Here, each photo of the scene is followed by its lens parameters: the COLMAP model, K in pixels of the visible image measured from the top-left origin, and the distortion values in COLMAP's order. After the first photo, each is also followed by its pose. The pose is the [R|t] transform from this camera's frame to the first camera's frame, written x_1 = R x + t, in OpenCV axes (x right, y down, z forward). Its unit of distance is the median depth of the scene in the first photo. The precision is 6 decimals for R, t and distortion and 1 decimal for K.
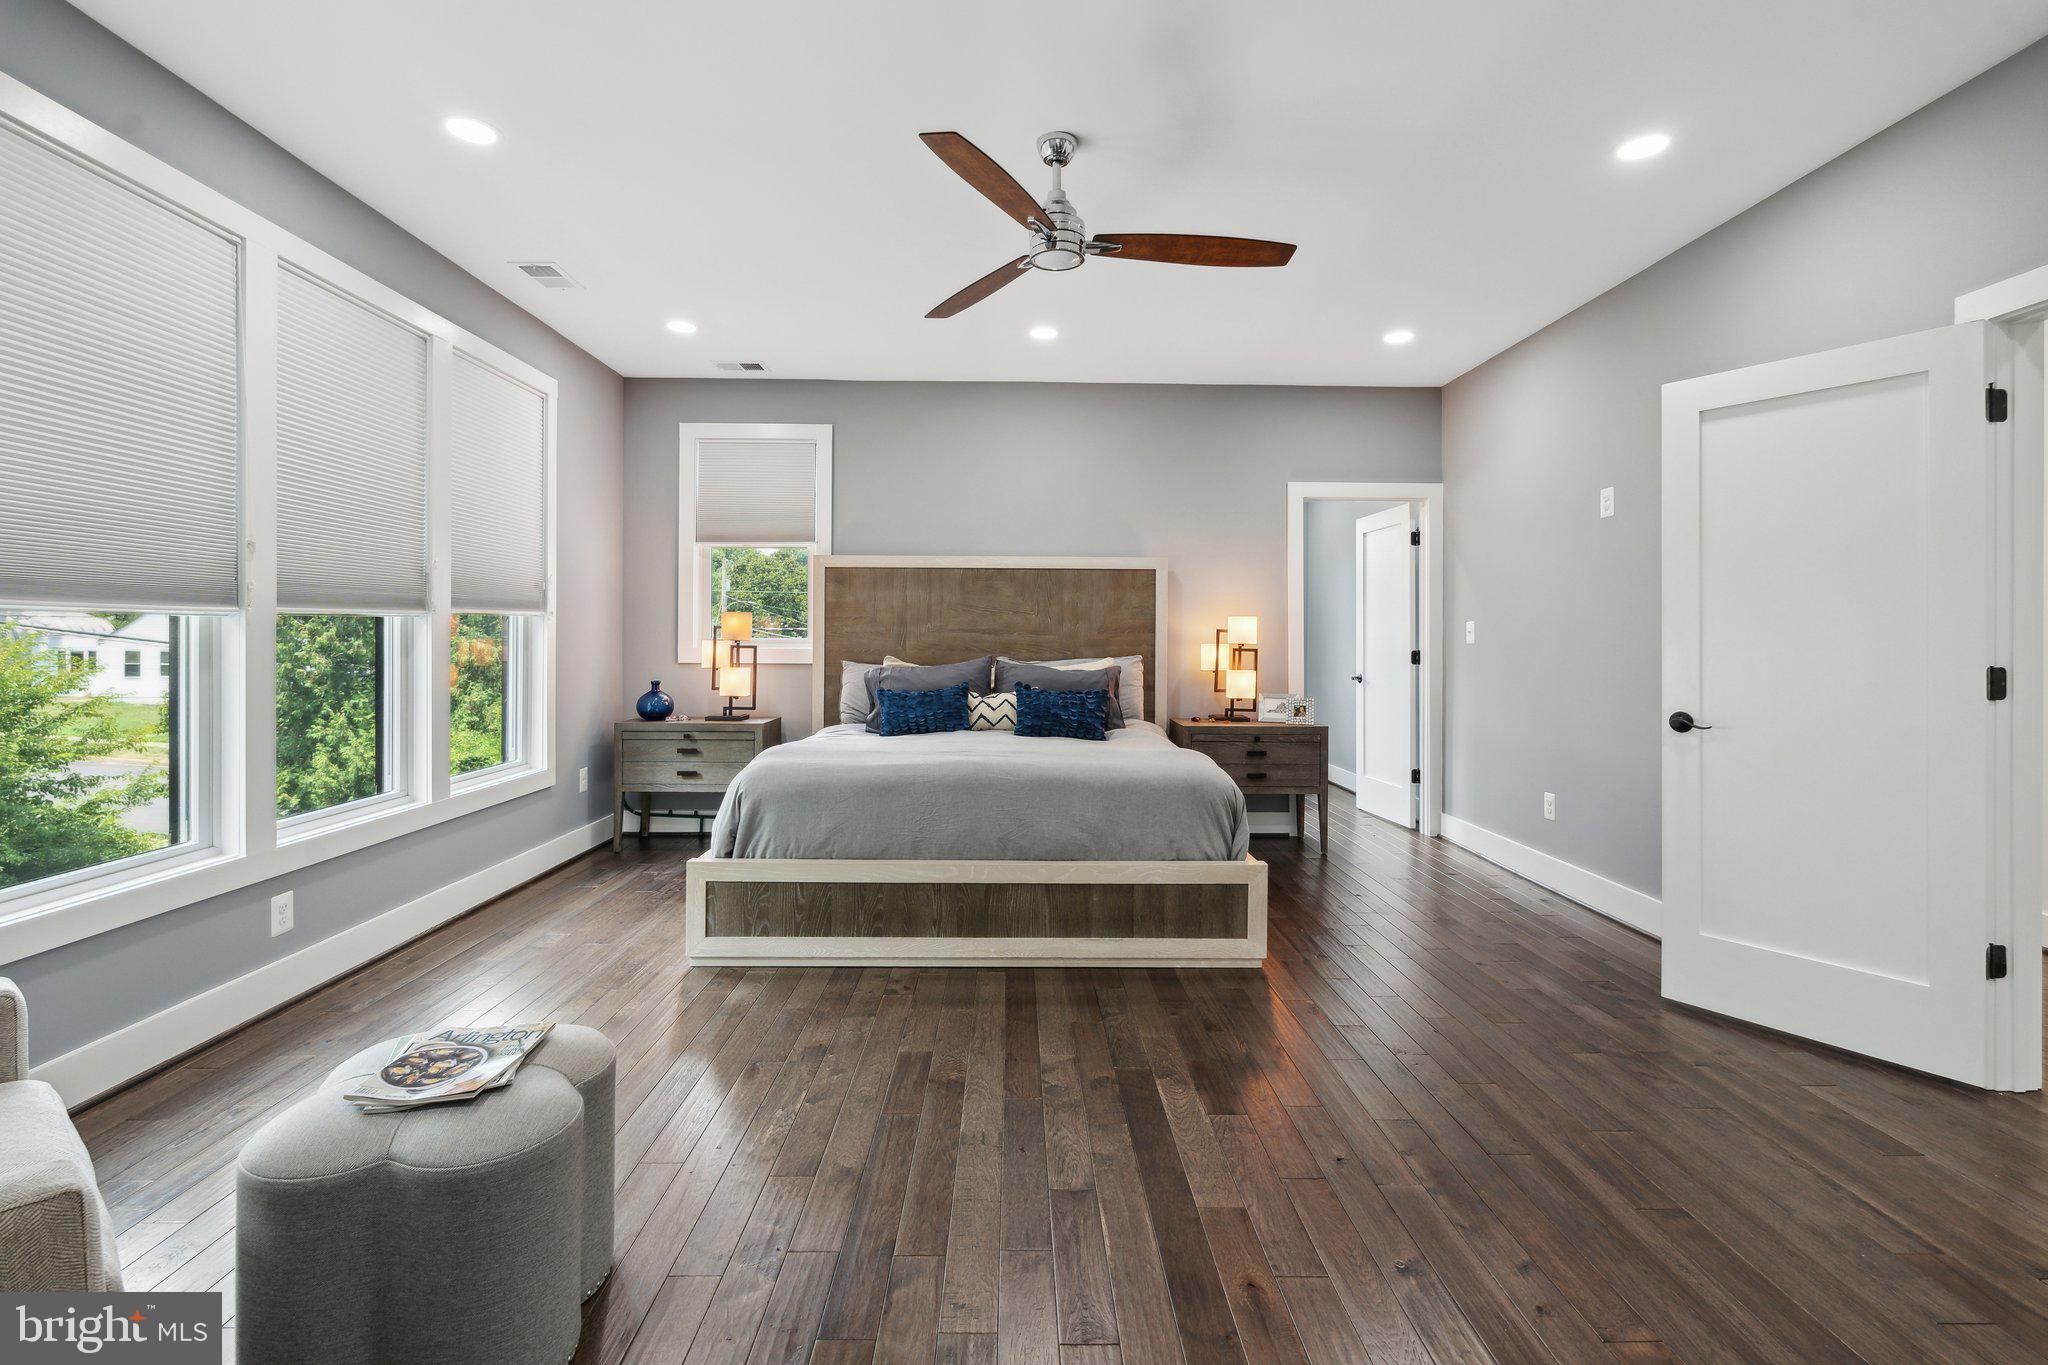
lens RADIAL K [[919.5, 0, 1018.0], [0, 919.5, 642.4], [0, 0, 1]] dist [0.000835, 0.000245]
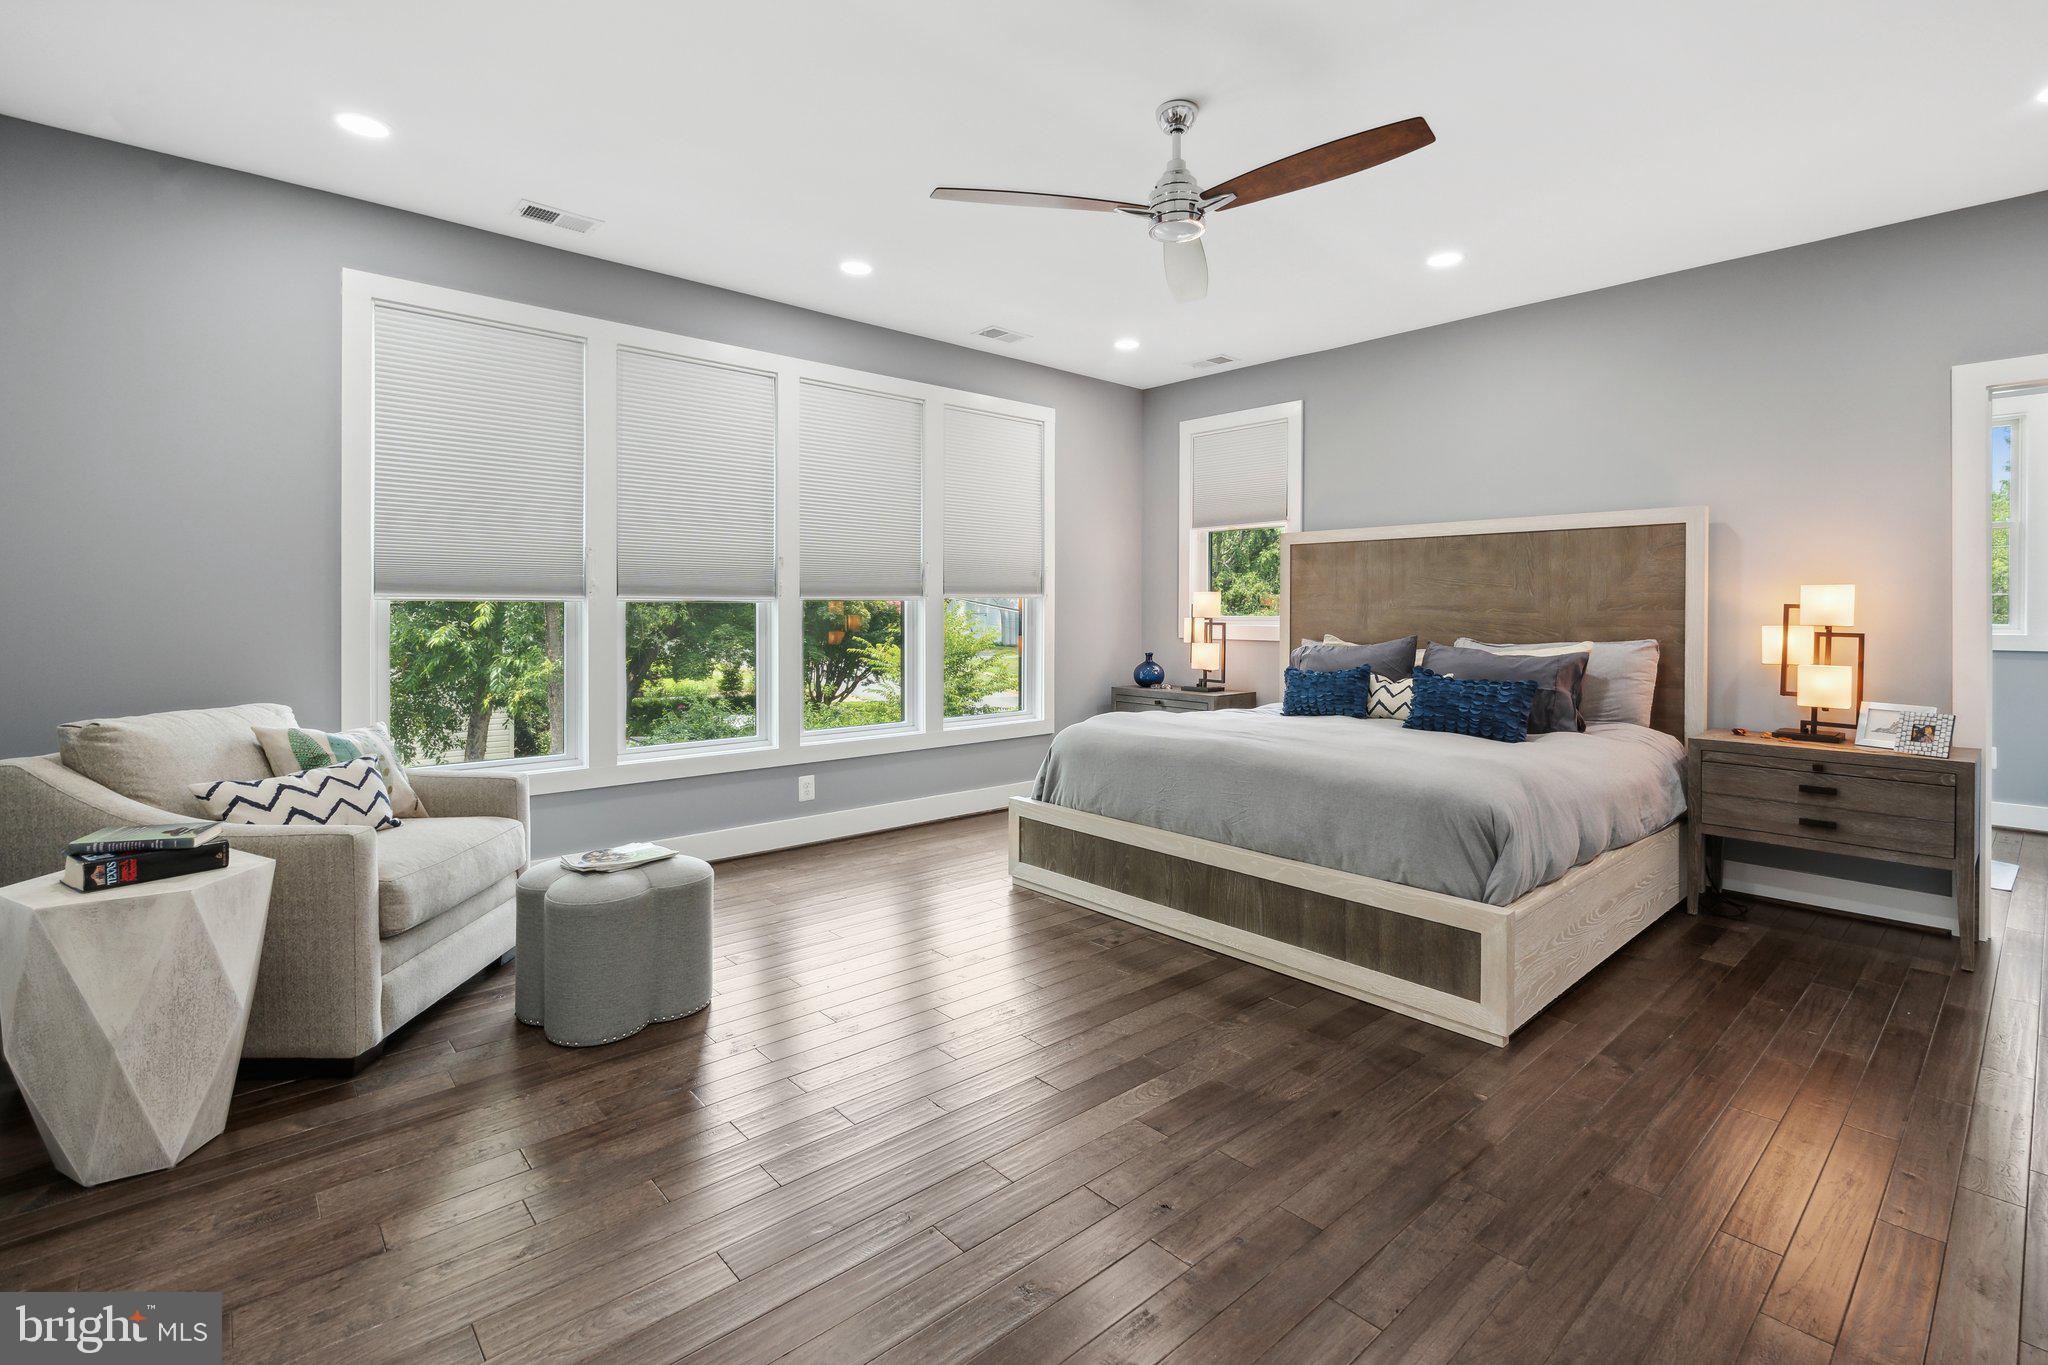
lens RADIAL K [[929.0, 0, 1029.8], [0, 929.0, 625.4], [0, 0, 1]] dist [-0.001632, 0.000070]
pose [[0.663366, 0.009913, -0.748230, 0.381298], [-0.003920, 0.999945, 0.009772, -0.002979], [0.748285, -0.003550, 0.663368, 0.126793]]
